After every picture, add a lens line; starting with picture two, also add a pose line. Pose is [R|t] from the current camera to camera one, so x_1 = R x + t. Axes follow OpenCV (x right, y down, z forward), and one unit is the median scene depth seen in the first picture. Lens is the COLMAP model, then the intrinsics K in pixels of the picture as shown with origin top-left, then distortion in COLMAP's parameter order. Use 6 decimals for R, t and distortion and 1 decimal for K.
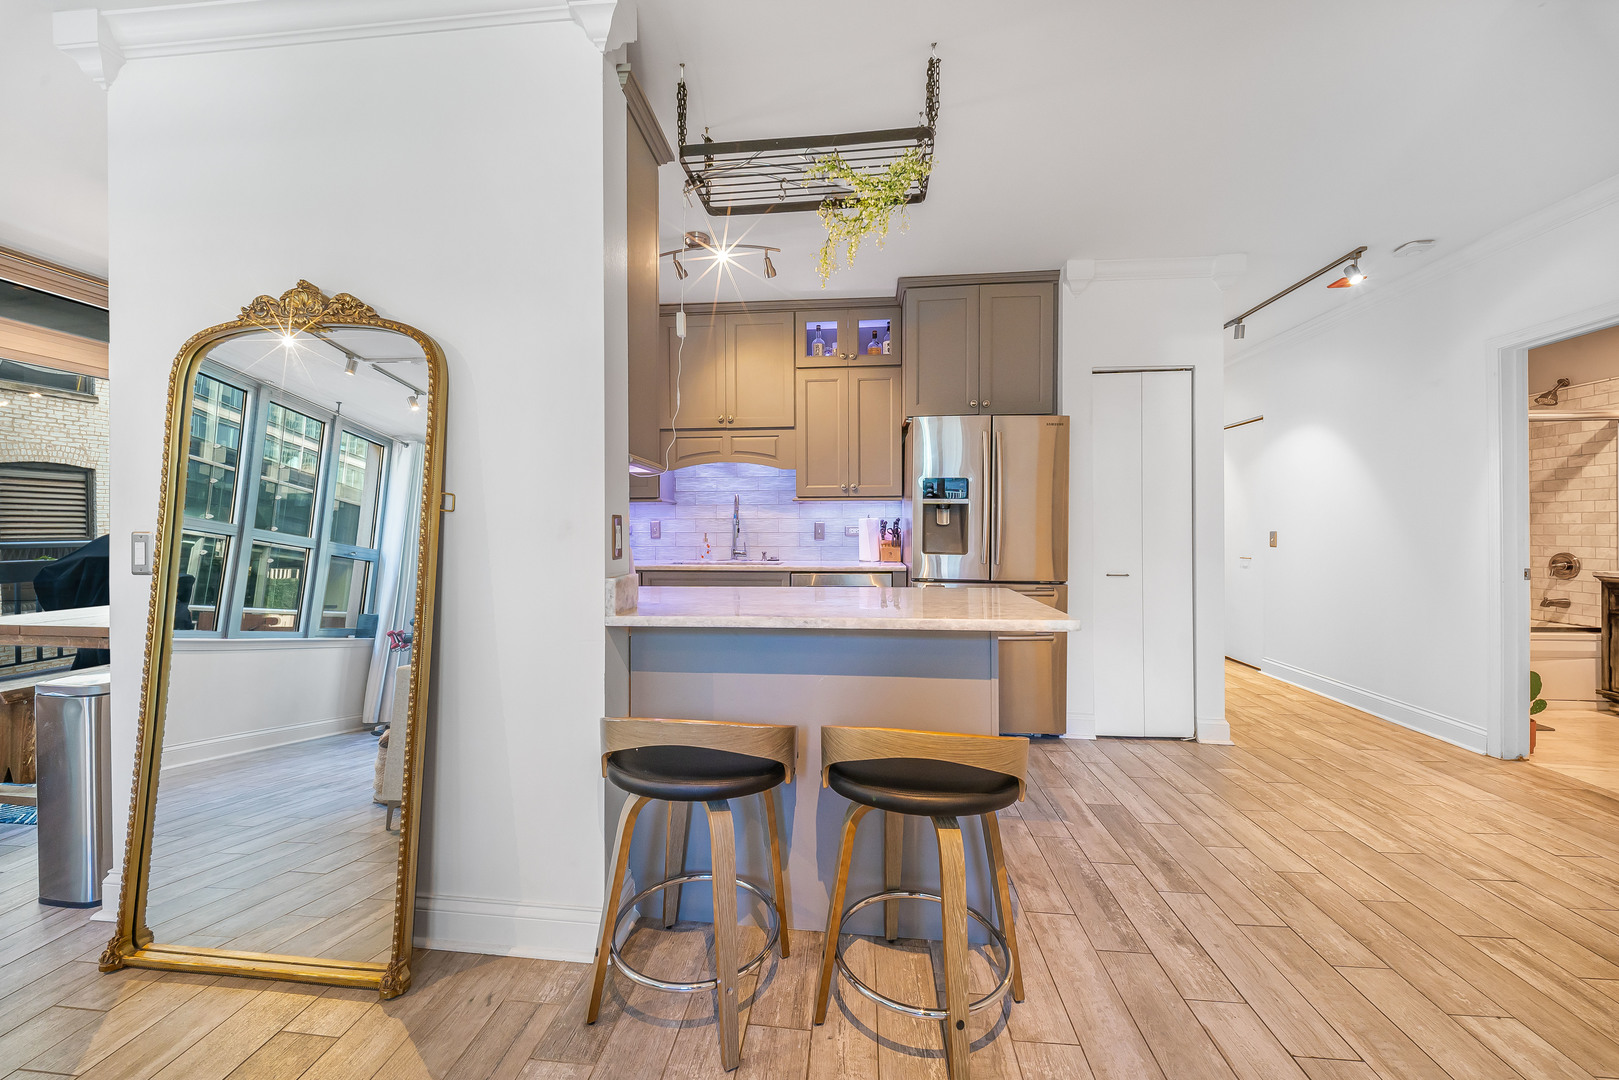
lens RADIAL K [[586.9, 0, 804.8], [0, 586.9, 533.1], [0, 0, 1]] dist [-0.001404, -0.000333]
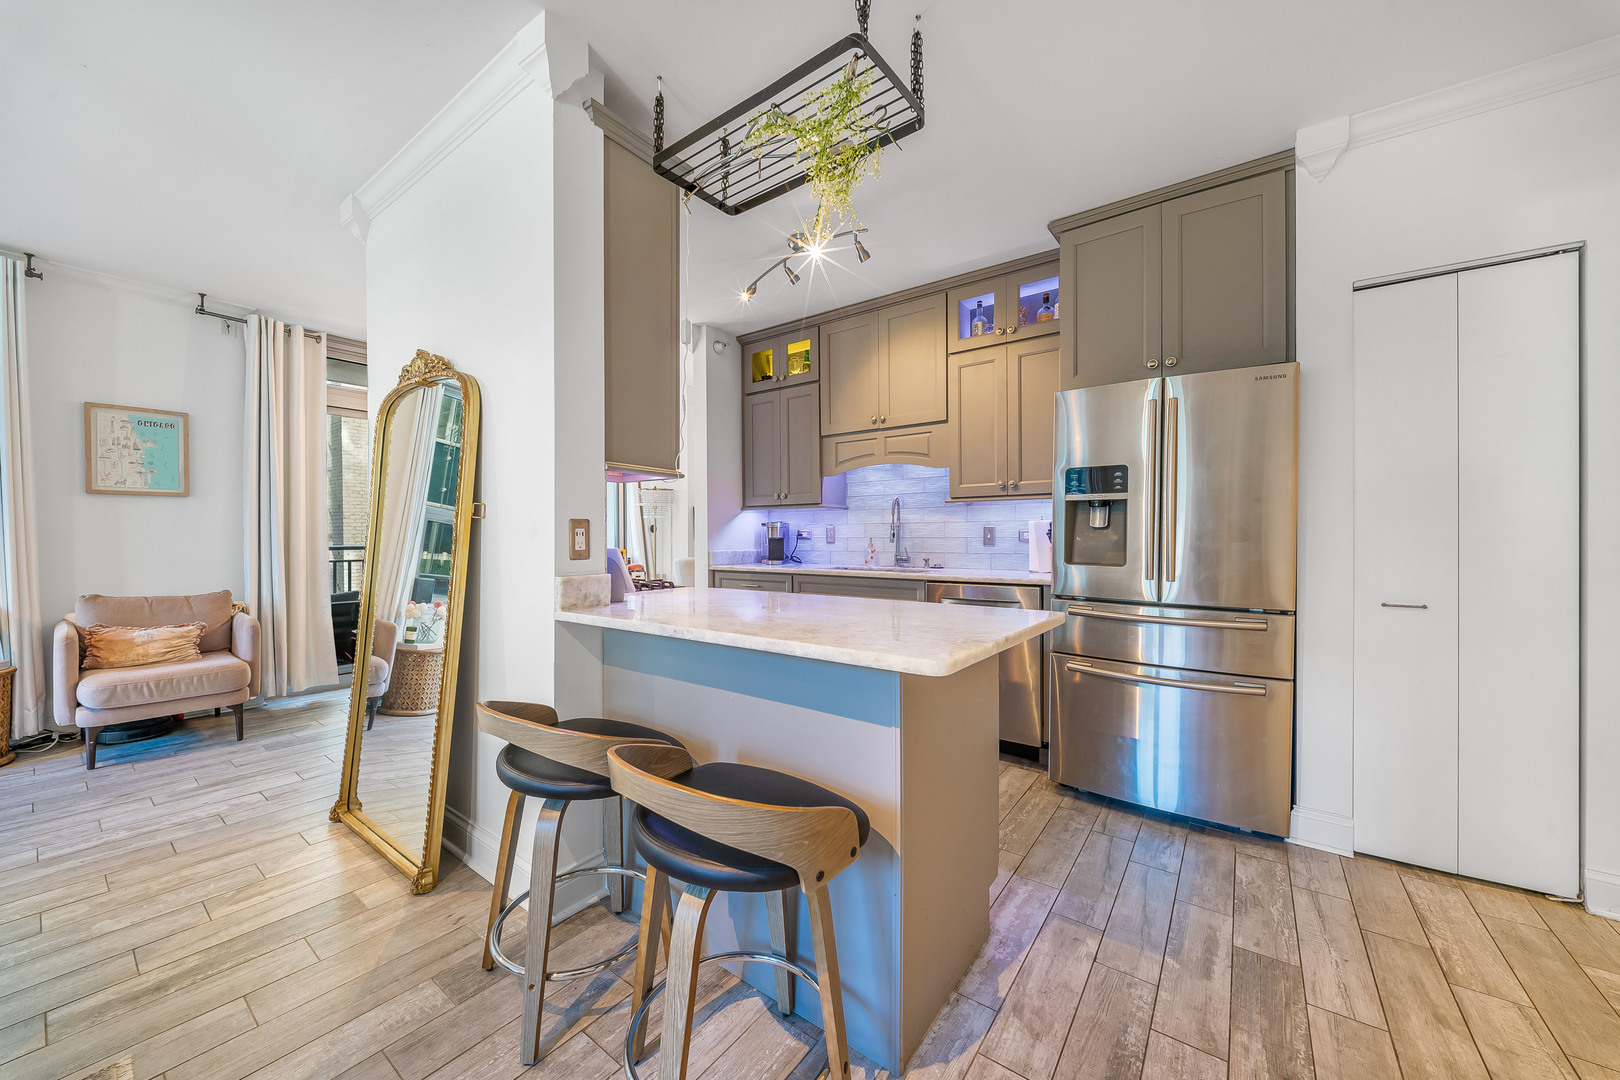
lens RADIAL K [[585.1, 0, 810.0], [0, 585.1, 540.0], [0, 0, 1]] dist [0.000035, -0.003536]
pose [[0.861564, 0.002172, -0.507645, 0.306408], [-0.002673, 0.999996, -0.000257, 0.004180], [0.507642, 0.001578, 0.861567, 0.145264]]
